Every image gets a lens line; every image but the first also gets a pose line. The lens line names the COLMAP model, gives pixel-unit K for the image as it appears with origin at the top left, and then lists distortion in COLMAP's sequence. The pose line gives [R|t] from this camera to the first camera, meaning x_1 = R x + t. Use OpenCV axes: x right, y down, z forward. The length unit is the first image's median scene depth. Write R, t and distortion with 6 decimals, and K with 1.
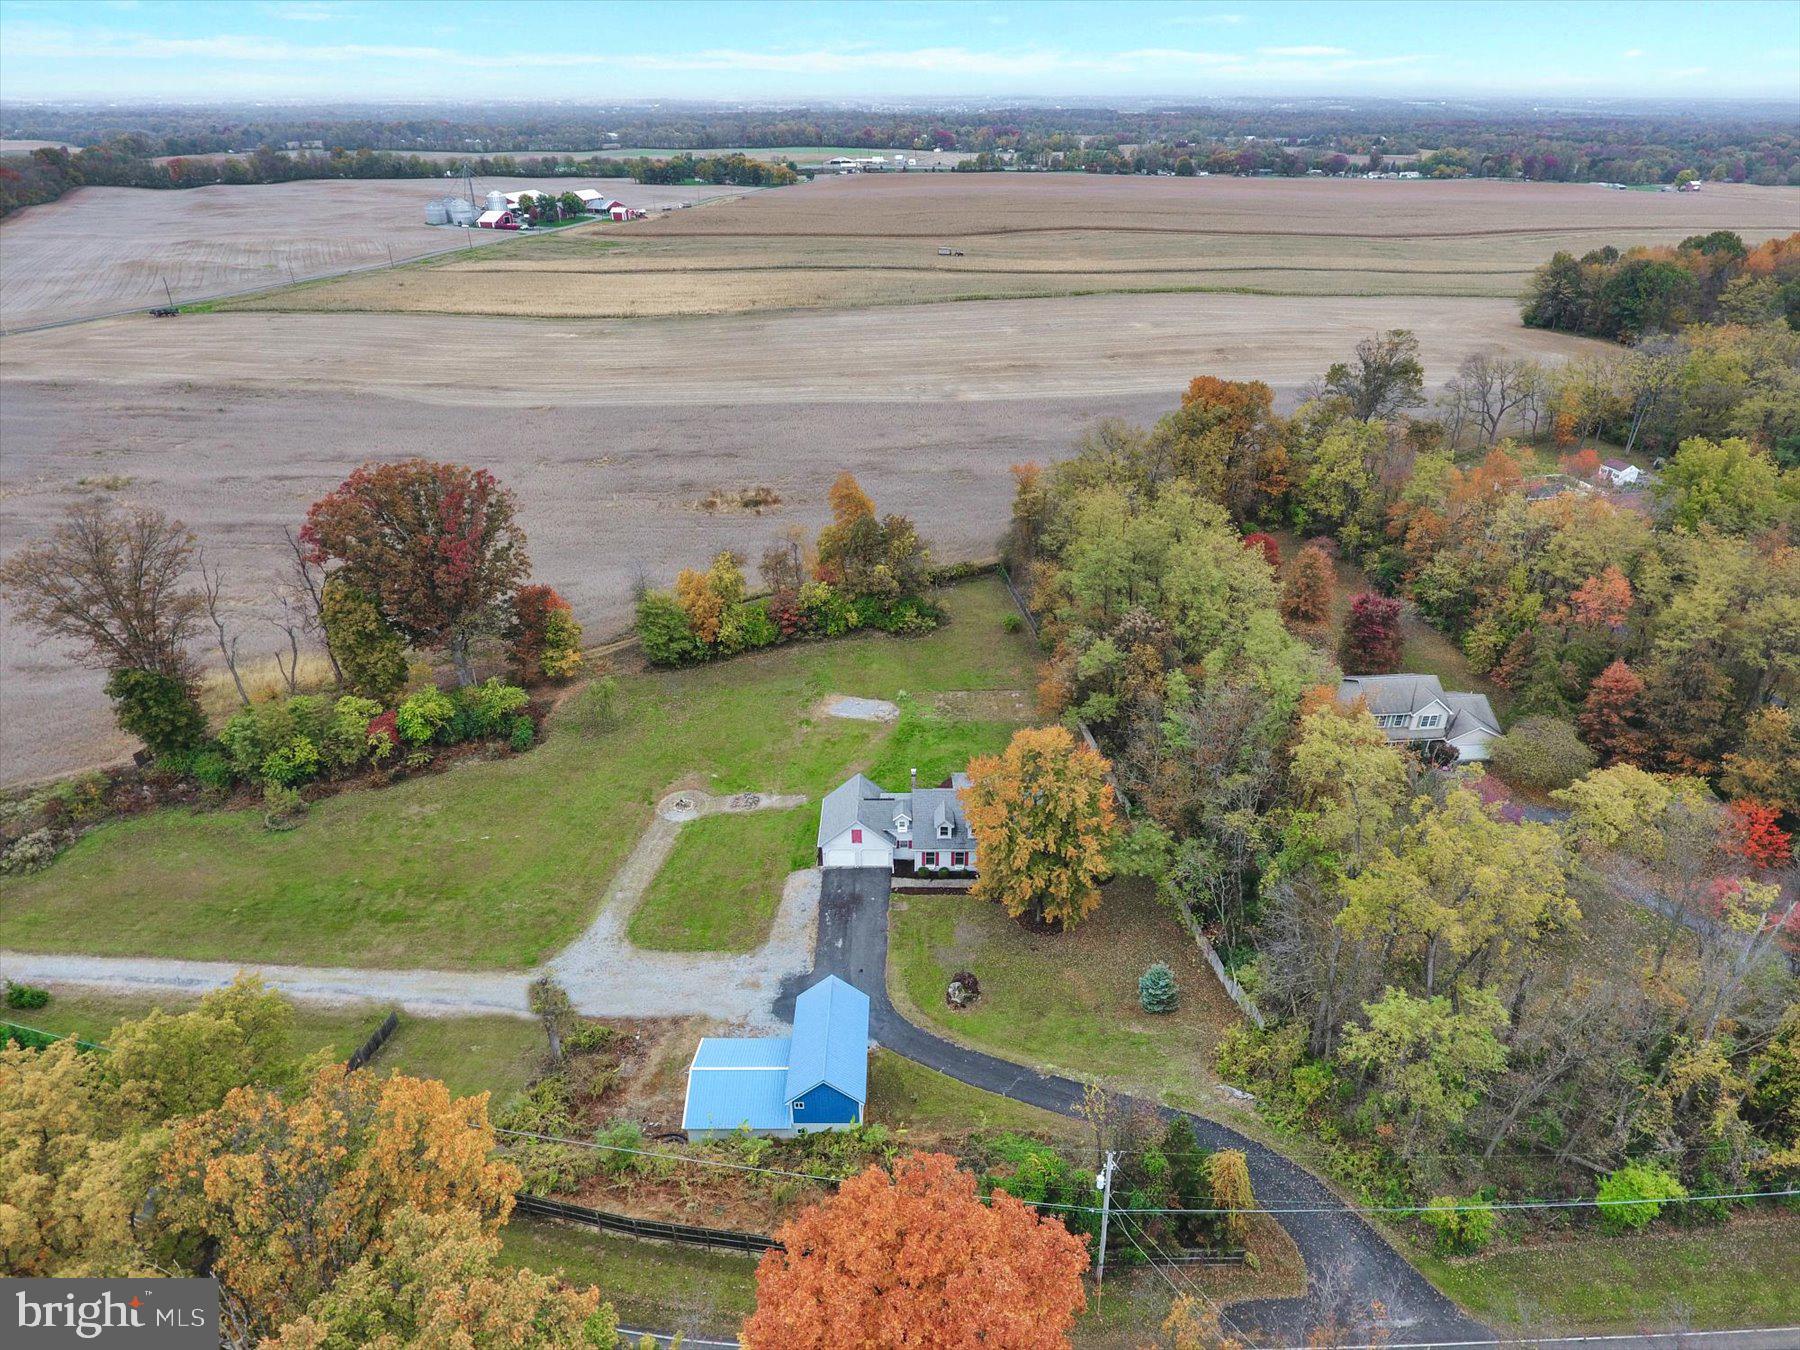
lens RADIAL K [[1117.2, 0, 900.0], [0, 1117.2, 675.0], [0, 0, 1]] dist [-0.004911, -0.000438]
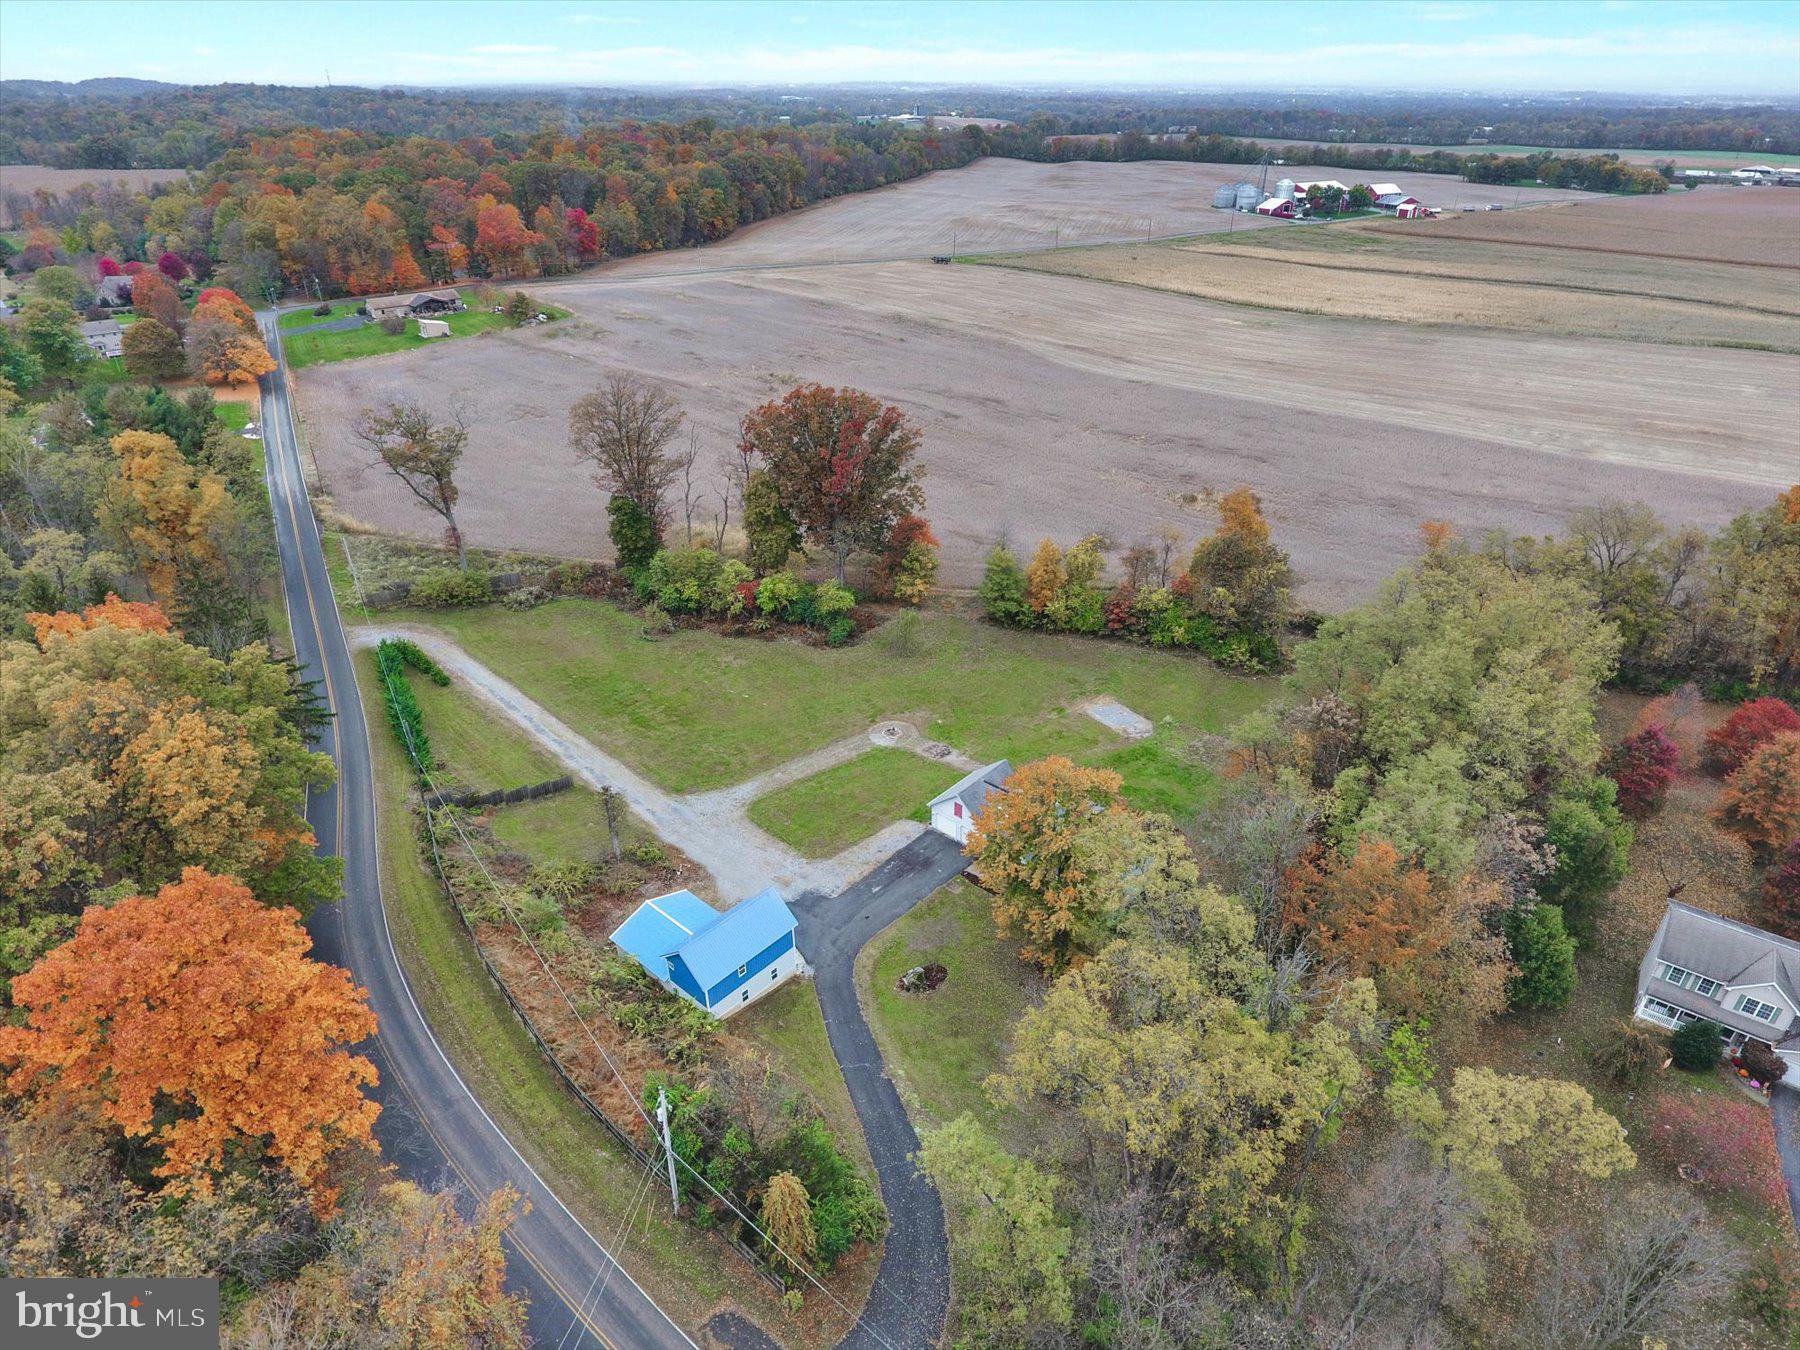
lens RADIAL K [[1117.2, 0, 900.0], [0, 1117.2, 675.0], [0, 0, 1]] dist [-0.004911, -0.000438]
pose [[0.734670, 0.319728, -0.598360, 0.357764], [-0.316387, 0.941669, 0.114710, -0.050994], [0.600133, 0.105039, 0.792973, 0.114537]]
